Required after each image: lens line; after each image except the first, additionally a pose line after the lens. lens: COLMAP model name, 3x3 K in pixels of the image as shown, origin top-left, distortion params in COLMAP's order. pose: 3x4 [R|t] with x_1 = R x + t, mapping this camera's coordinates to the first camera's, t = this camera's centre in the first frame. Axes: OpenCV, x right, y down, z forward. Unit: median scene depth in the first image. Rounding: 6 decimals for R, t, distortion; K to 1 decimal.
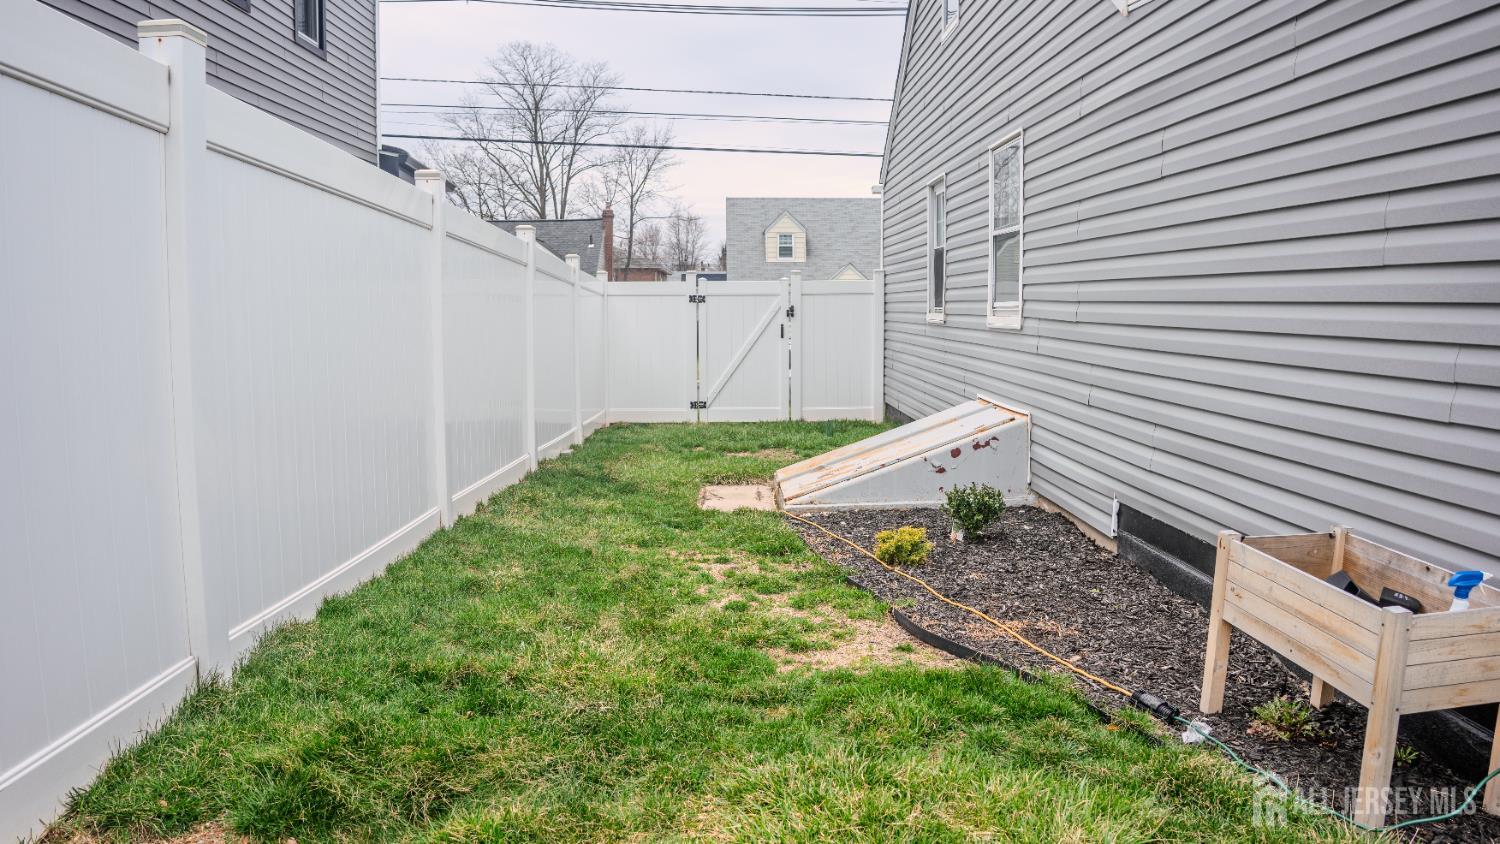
lens RADIAL K [[977.7, 0, 751.3], [0, 977.7, 424.1], [0, 0, 1]] dist [-0.136090, 0.041674]
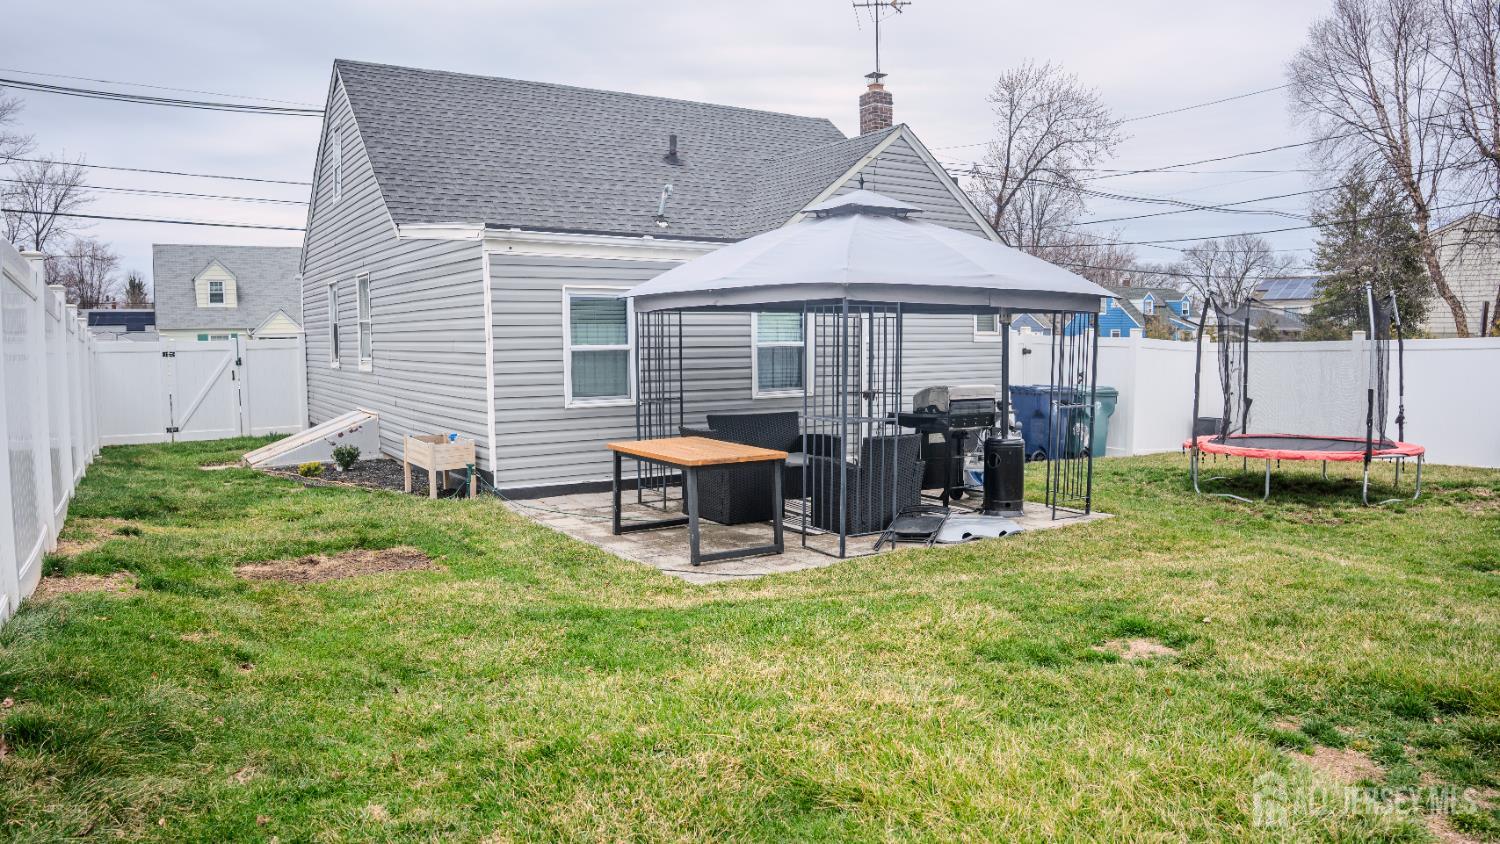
lens RADIAL K [[977.7, 0, 739.4], [0, 977.7, 430.2], [0, 0, 1]] dist [-0.136090, 0.041674]
pose [[0.853802, -0.050689, 0.518125, -0.055597], [0.065444, 0.997804, -0.010227, 0.048811], [-0.516469, 0.042640, 0.855244, -0.574485]]
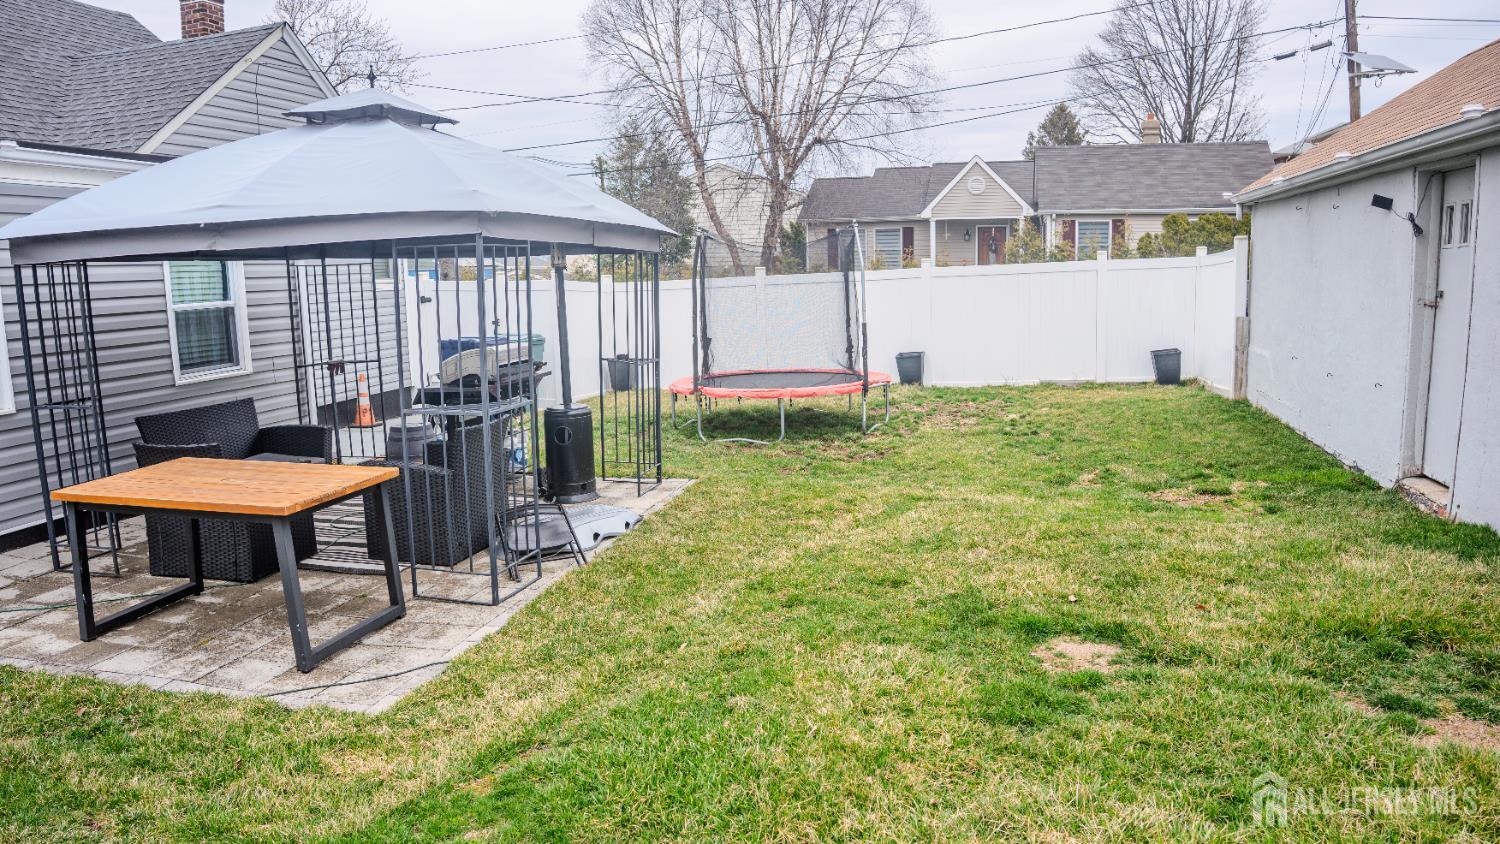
lens RADIAL K [[977.7, 0, 763.1], [0, 977.7, 425.7], [0, 0, 1]] dist [-0.136090, 0.041674]
pose [[0.267804, -0.153634, 0.951145, -0.052227], [0.134757, 0.983474, 0.120913, 0.019557], [-0.954003, 0.095792, 0.284081, -0.371253]]
